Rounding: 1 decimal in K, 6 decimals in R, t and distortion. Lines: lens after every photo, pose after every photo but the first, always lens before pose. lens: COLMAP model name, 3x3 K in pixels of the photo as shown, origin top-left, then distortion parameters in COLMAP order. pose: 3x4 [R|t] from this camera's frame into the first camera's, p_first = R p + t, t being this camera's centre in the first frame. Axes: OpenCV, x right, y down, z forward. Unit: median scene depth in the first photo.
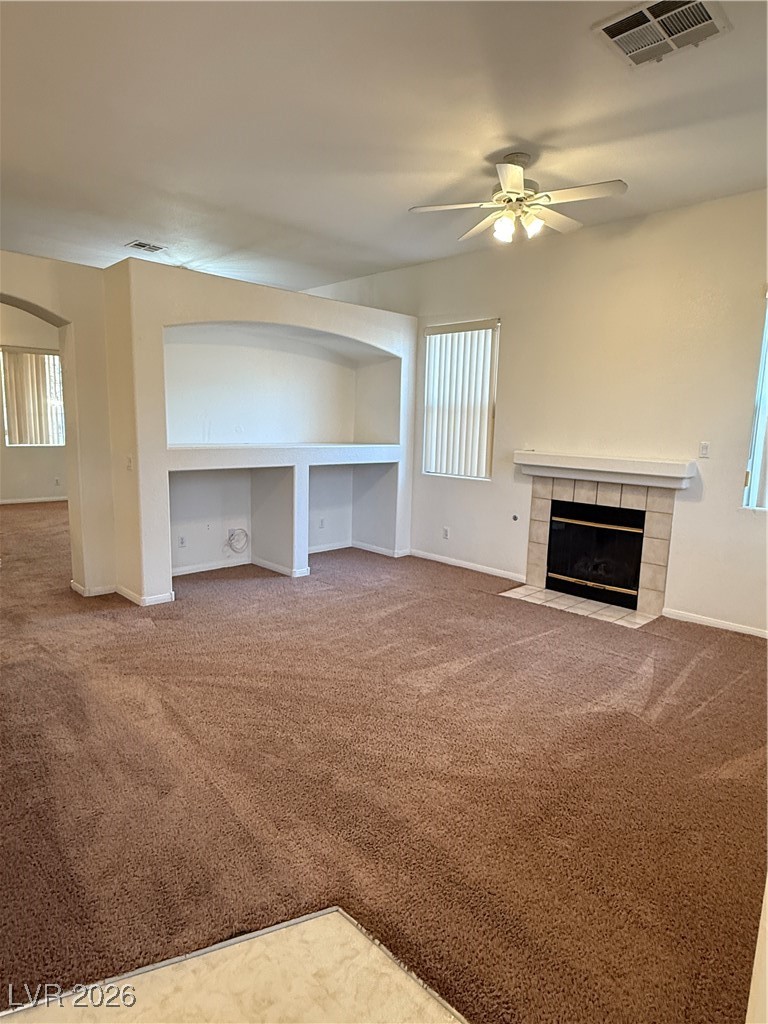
lens RADIAL K [[598.3, 0, 382.3], [0, 598.3, 514.0], [0, 0, 1]] dist [-0.004642, -0.002861]
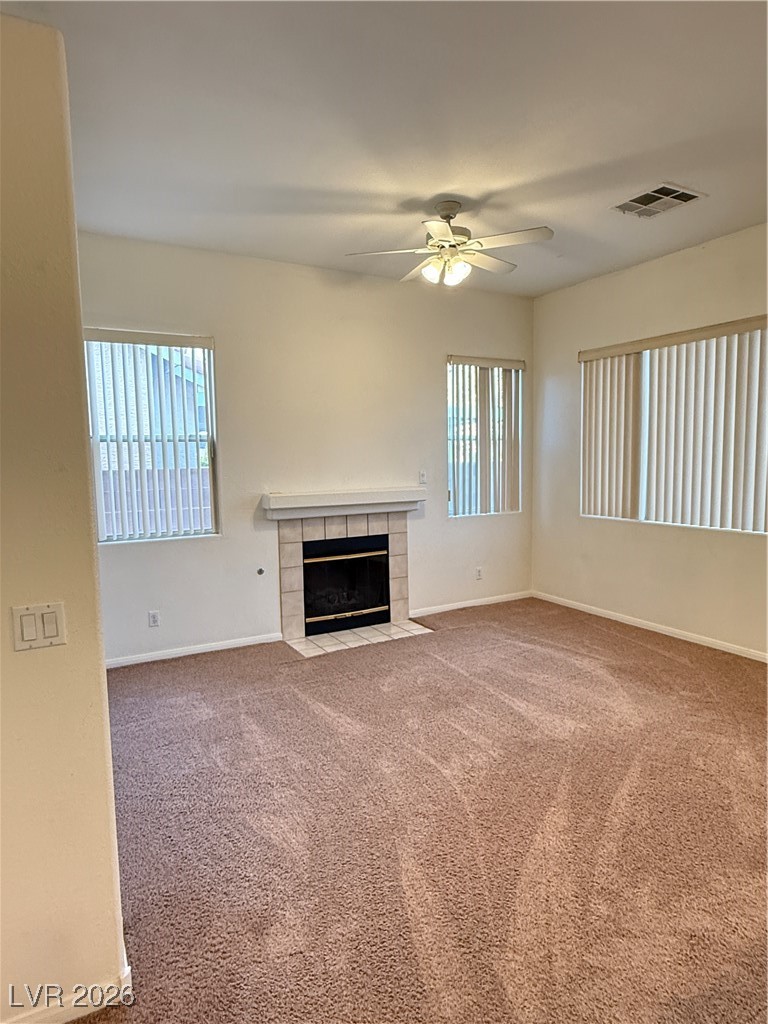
lens RADIAL K [[598.3, 0, 384.4], [0, 598.3, 512.3], [0, 0, 1]] dist [-0.004642, -0.002861]
pose [[0.268972, -0.120666, 0.955559, -0.630833], [0.171950, 0.982198, 0.075629, -0.129686], [-0.947675, 0.143966, 0.284932, 0.656725]]
